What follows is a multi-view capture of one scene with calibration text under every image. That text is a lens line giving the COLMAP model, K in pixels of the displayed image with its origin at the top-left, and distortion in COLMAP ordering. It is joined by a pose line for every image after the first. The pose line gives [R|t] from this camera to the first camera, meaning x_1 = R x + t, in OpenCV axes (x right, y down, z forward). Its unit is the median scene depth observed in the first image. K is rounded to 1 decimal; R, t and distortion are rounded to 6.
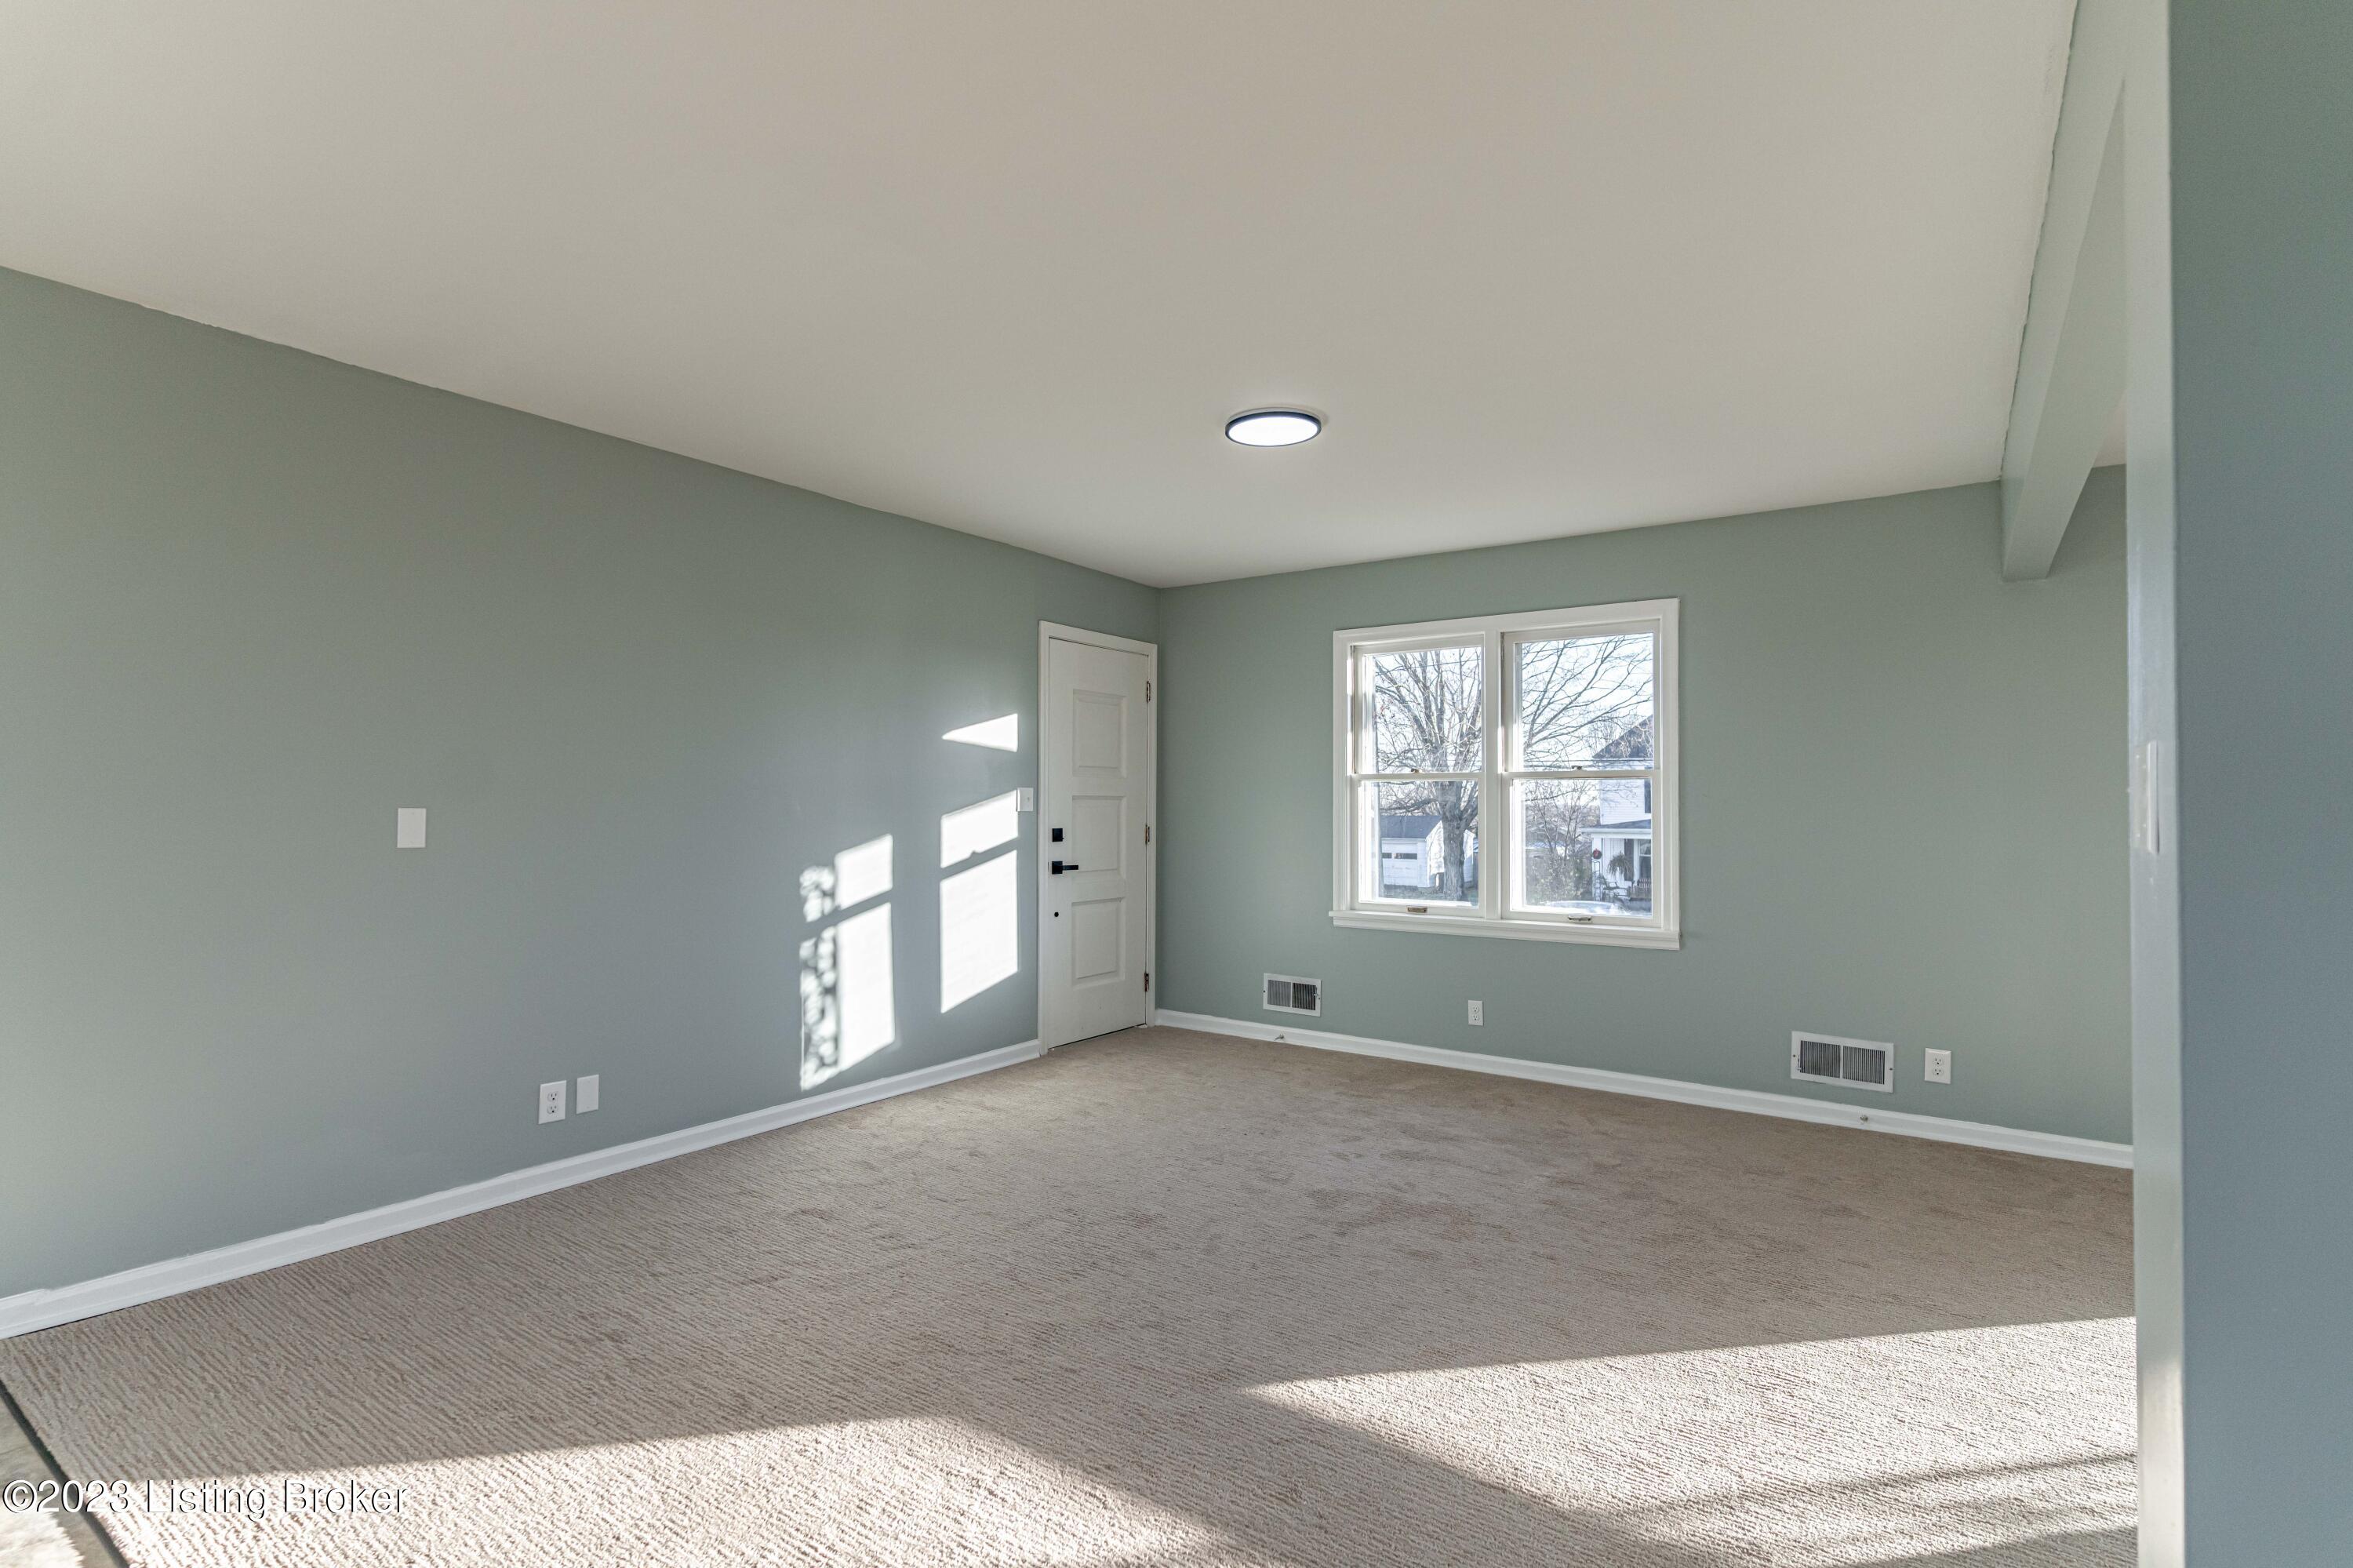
lens RADIAL K [[1129.3, 0, 1168.7], [0, 1129.3, 792.6], [0, 0, 1]] dist [0.003921, 0.000012]
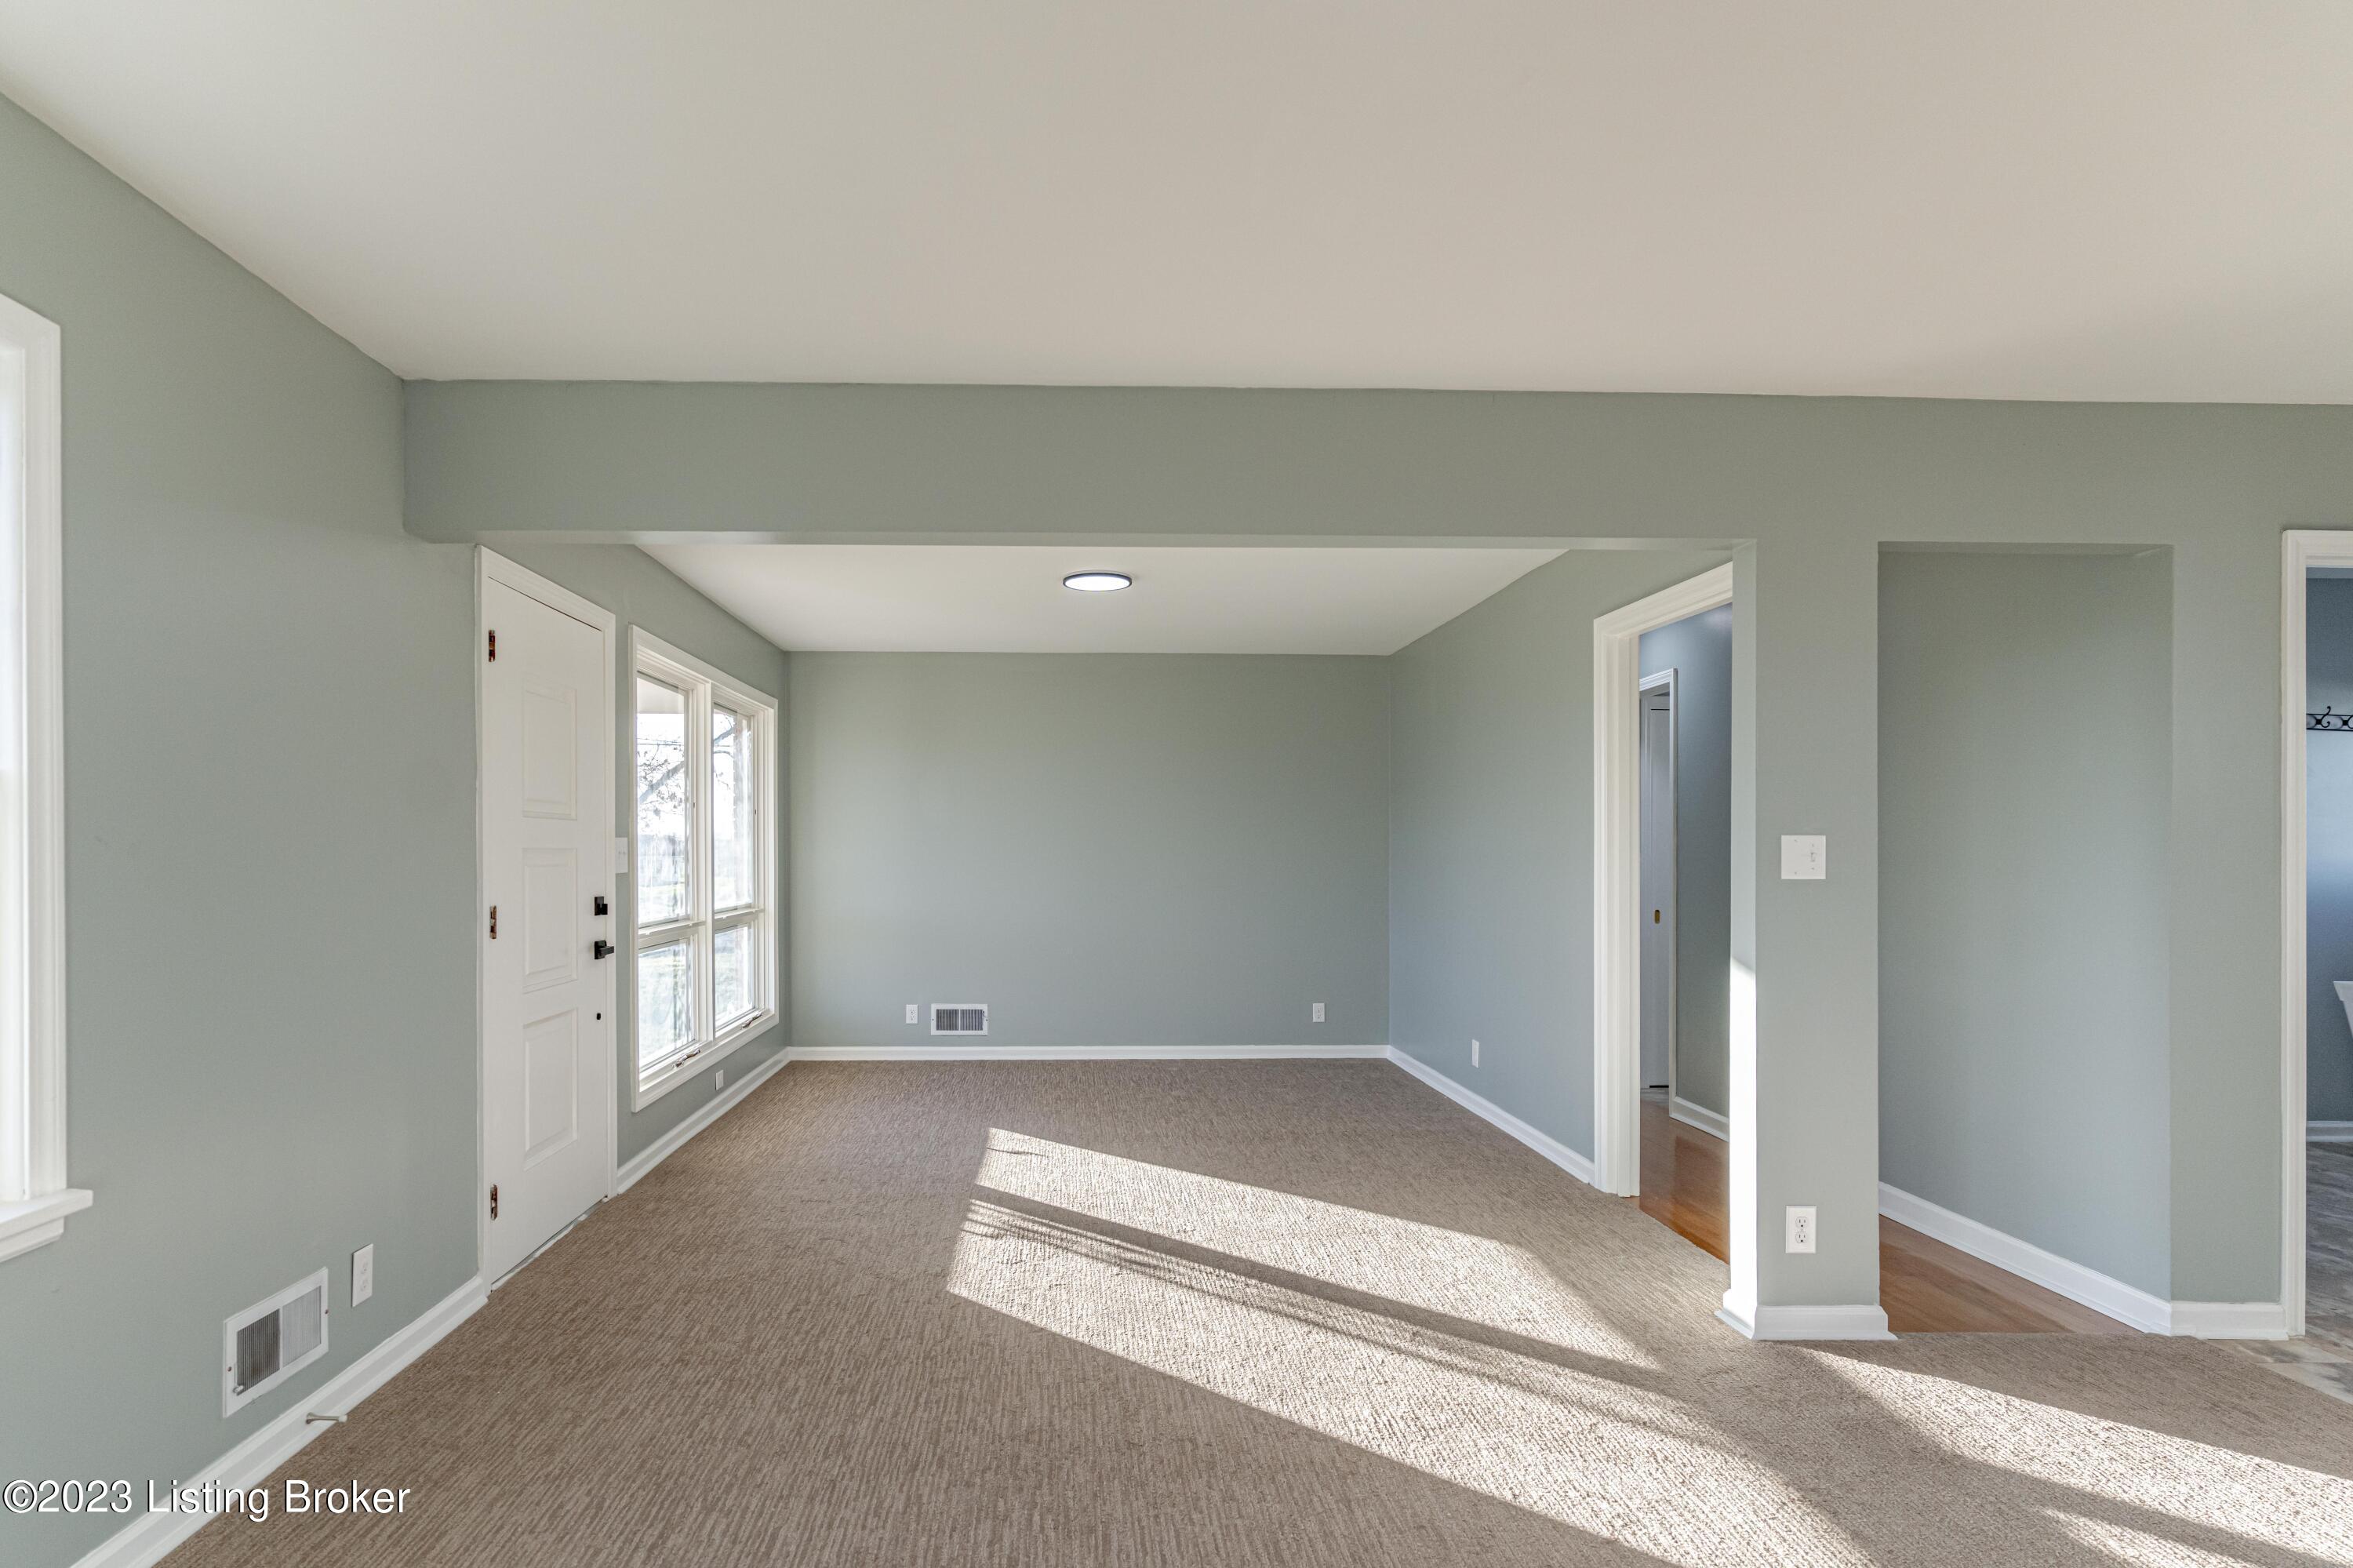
lens RADIAL K [[1278.3, 0, 1163.7], [0, 1278.3, 806.1], [0, 0, 1]] dist [0.001713, 0.000481]
pose [[-0.604508, 0.017892, 0.796398, -0.233085], [-0.004678, 0.999651, -0.026009, 0.005615], [-0.796585, -0.019448, -0.604214, 1.778893]]
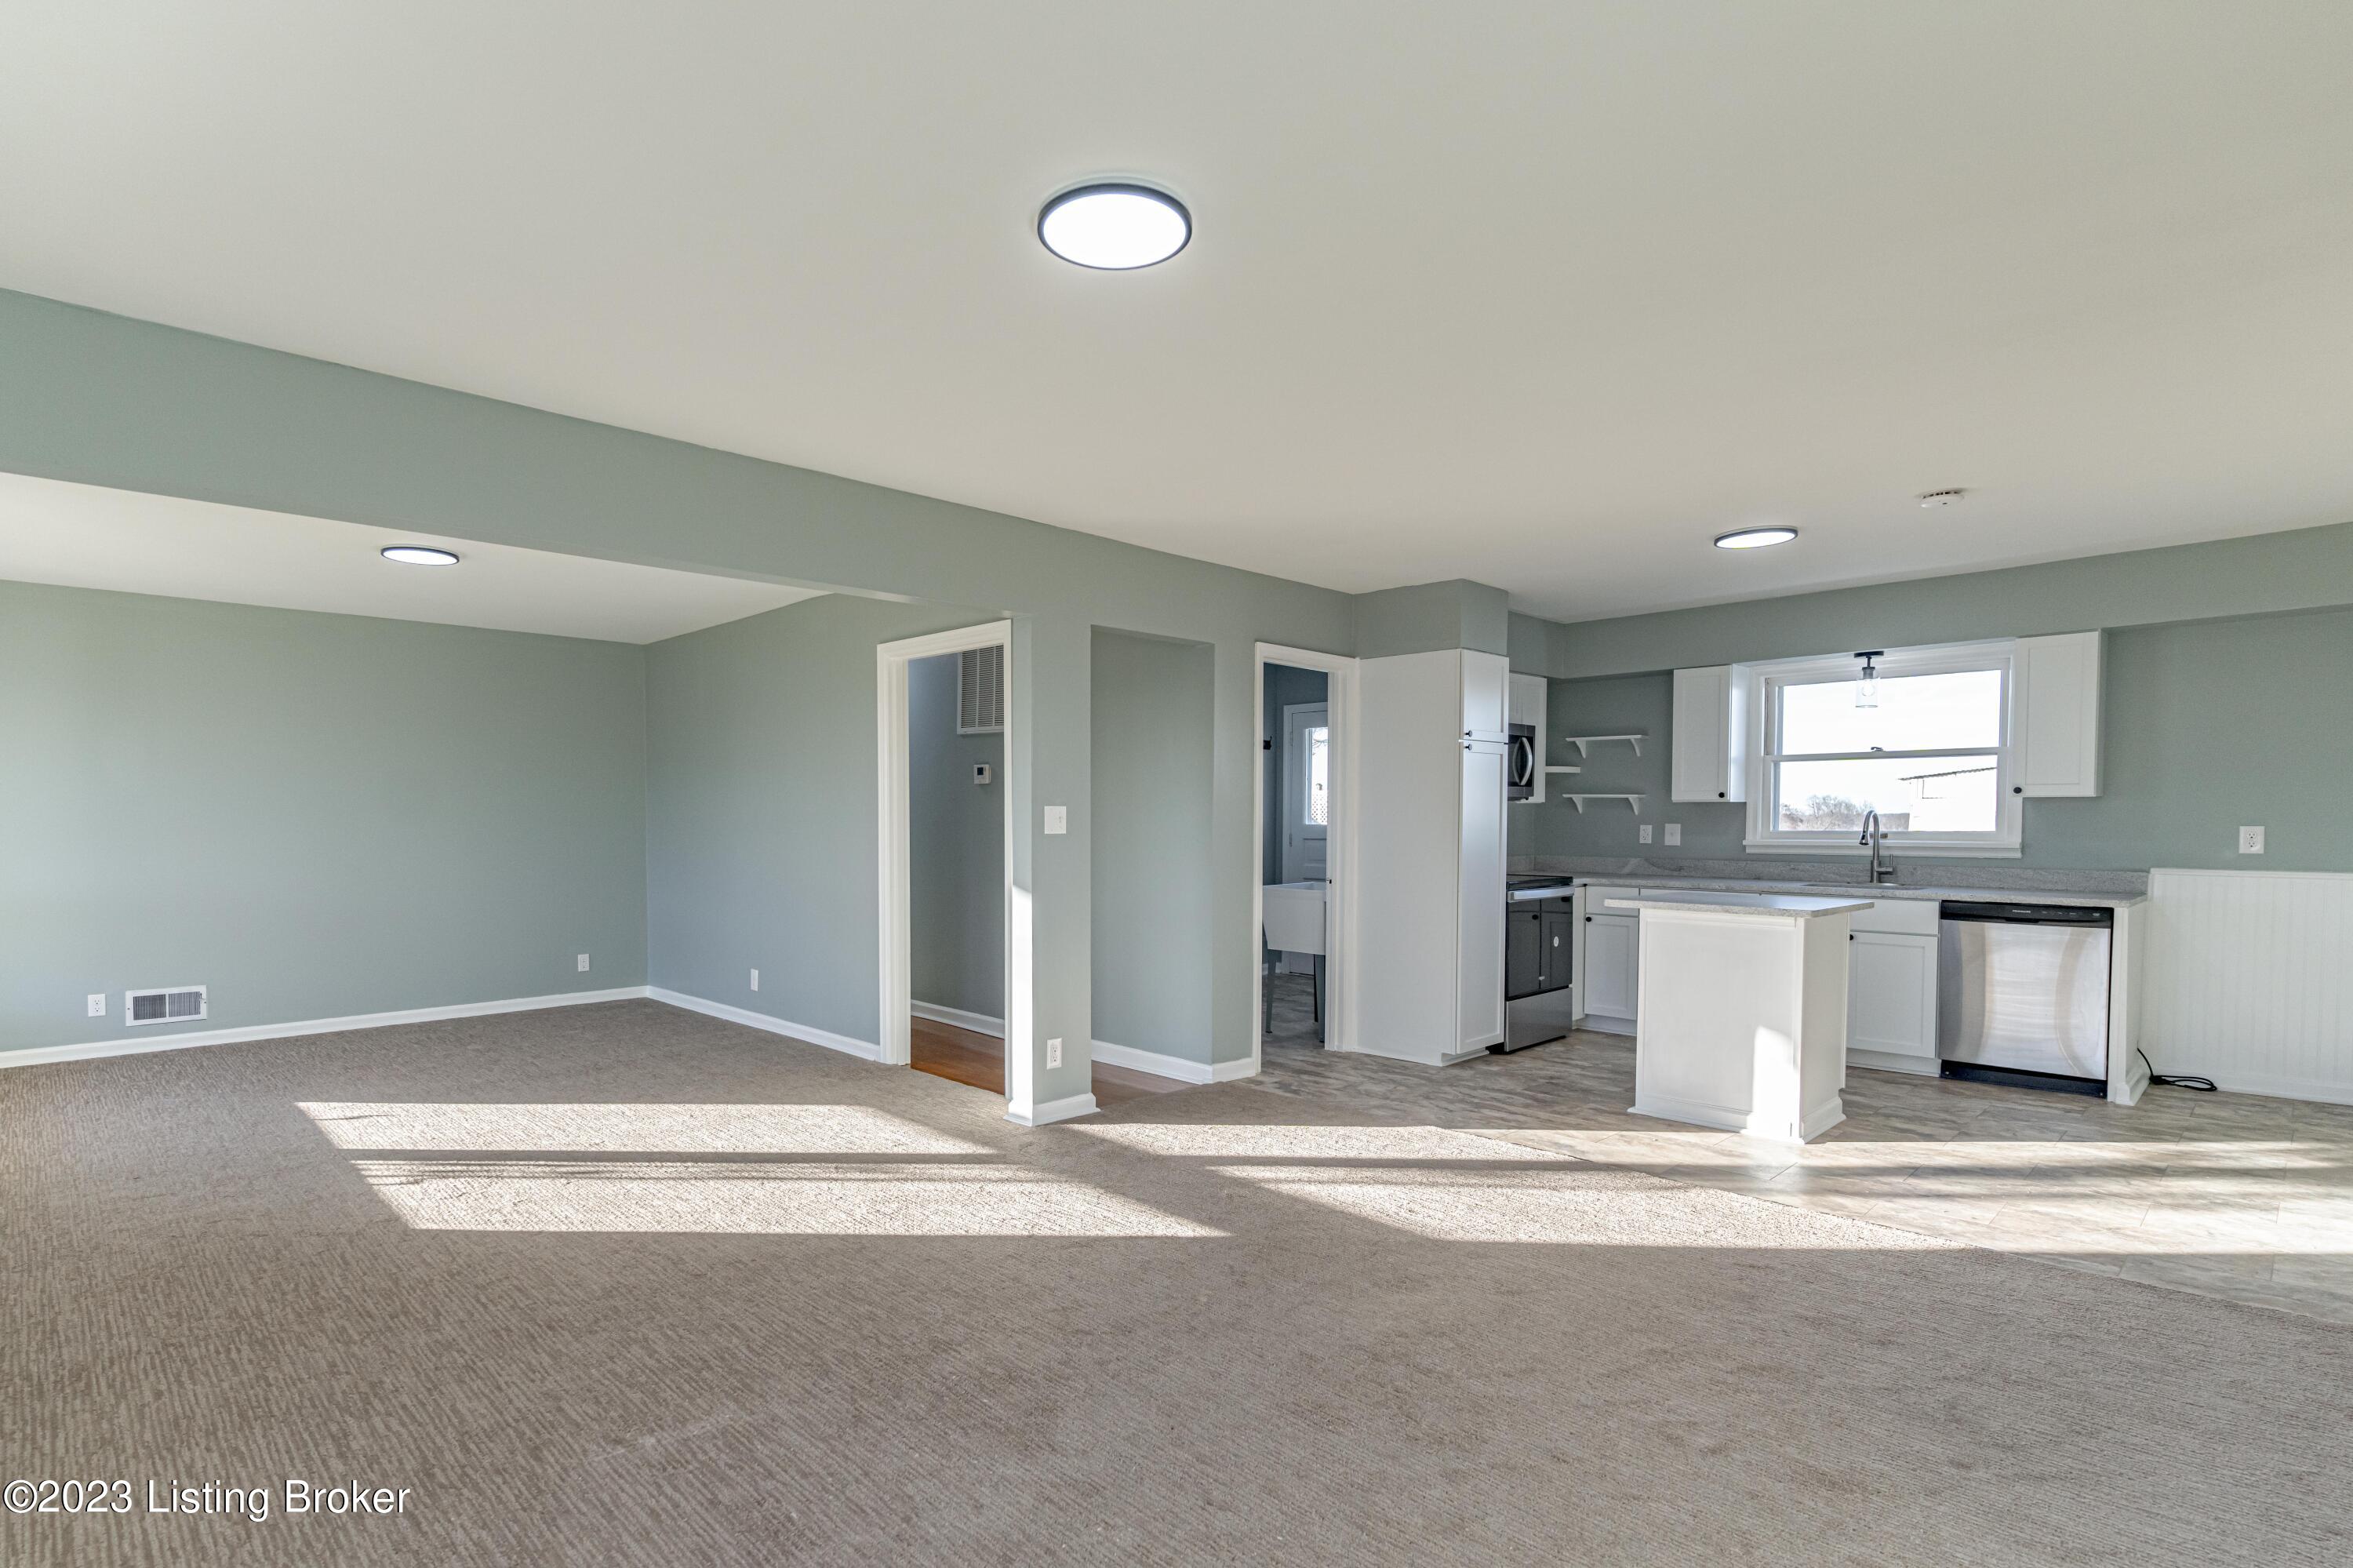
lens RADIAL K [[1129.3, 0, 1174.6], [0, 1129.3, 797.3], [0, 0, 1]] dist [0.003921, 0.000012]
pose [[-0.985895, -0.005156, 0.167284, -0.075257], [-0.007117, 0.999913, -0.011124, 0.003109], [-0.167212, -0.012157, -0.985846, 2.250148]]
